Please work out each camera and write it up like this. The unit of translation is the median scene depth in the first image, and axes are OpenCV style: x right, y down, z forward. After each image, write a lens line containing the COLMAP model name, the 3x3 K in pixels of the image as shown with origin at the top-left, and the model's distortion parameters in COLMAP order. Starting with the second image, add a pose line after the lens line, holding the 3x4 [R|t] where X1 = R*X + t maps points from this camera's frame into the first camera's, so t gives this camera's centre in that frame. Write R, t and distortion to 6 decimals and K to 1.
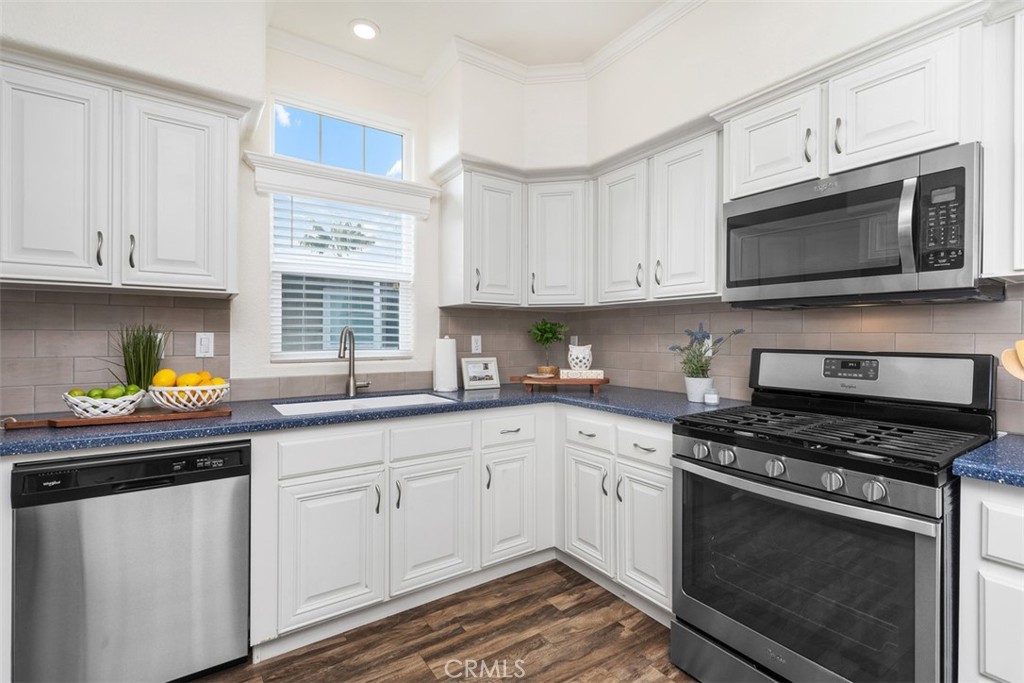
lens RADIAL K [[465.6, 0, 506.5], [0, 465.6, 337.1], [0, 0, 1]] dist [0.007084, -0.000692]
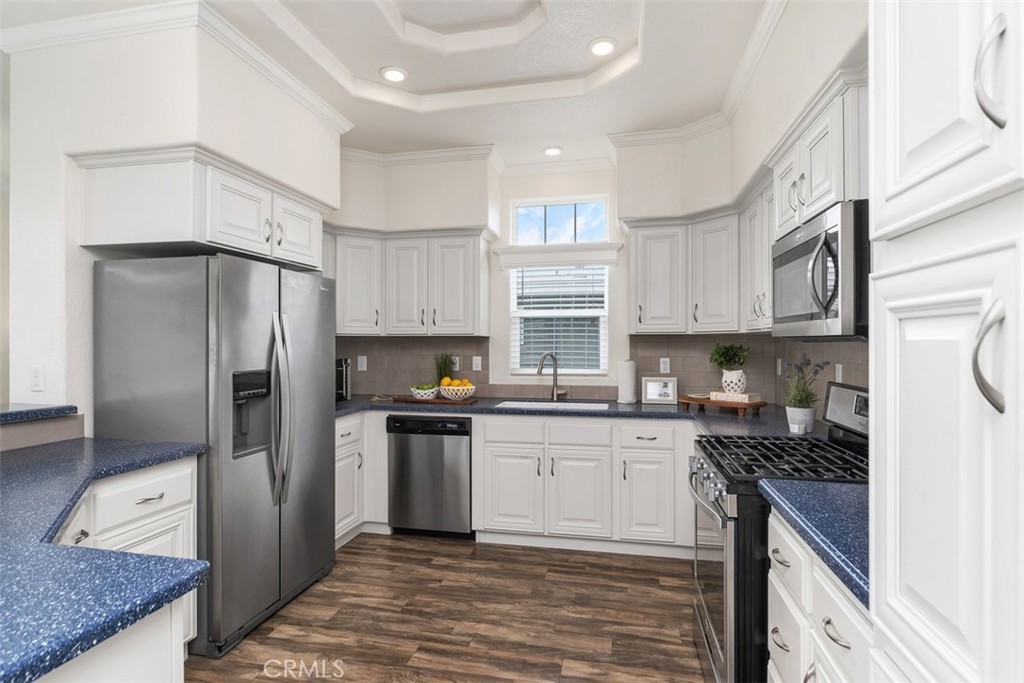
lens RADIAL K [[520.5, 0, 510.5], [0, 520.5, 346.0], [0, 0, 1]] dist [-0.005183, -0.000498]
pose [[0.686355, 0.000305, -0.727266, 0.651397], [0.004077, 0.999983, 0.004267, -0.043126], [0.727255, -0.005893, 0.686342, -0.181485]]
